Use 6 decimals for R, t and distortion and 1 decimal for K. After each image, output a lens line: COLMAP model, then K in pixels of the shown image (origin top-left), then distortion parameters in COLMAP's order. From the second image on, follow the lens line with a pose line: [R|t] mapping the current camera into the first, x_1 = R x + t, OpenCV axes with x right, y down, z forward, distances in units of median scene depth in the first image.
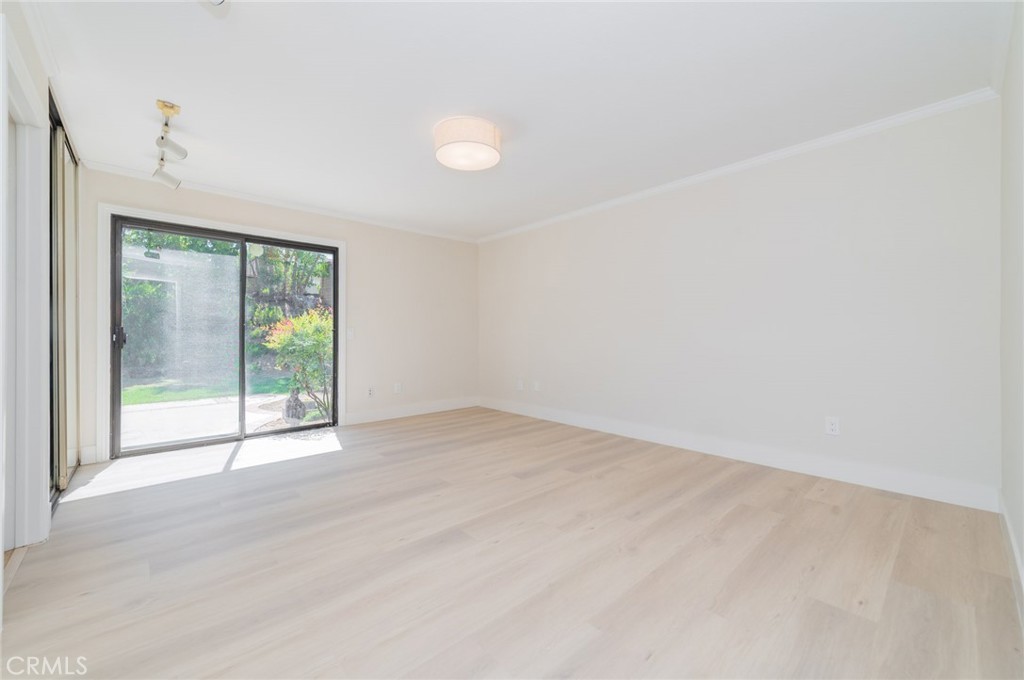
lens RADIAL K [[407.6, 0, 515.2], [0, 407.6, 335.8], [0, 0, 1]] dist [0.002739, -0.000090]
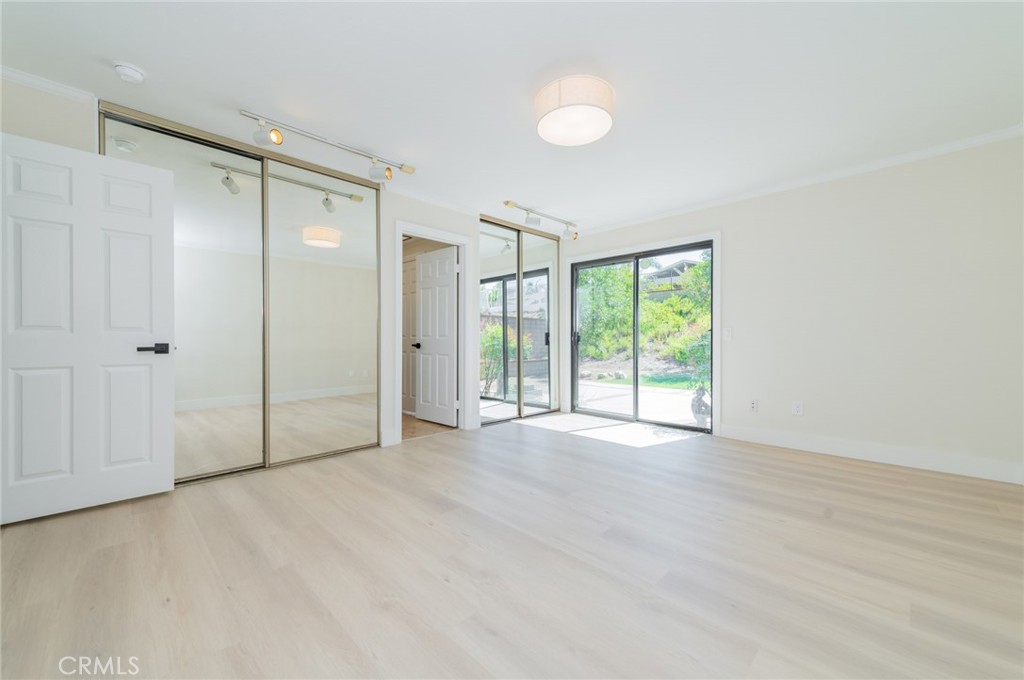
lens RADIAL K [[407.6, 0, 515.2], [0, 407.6, 335.8], [0, 0, 1]] dist [0.002739, -0.000090]
pose [[0.033328, -0.005139, -0.999431, 0.613992], [0.002173, 0.999985, -0.005069, 0.003530], [0.999442, -0.002002, 0.033338, 0.690826]]
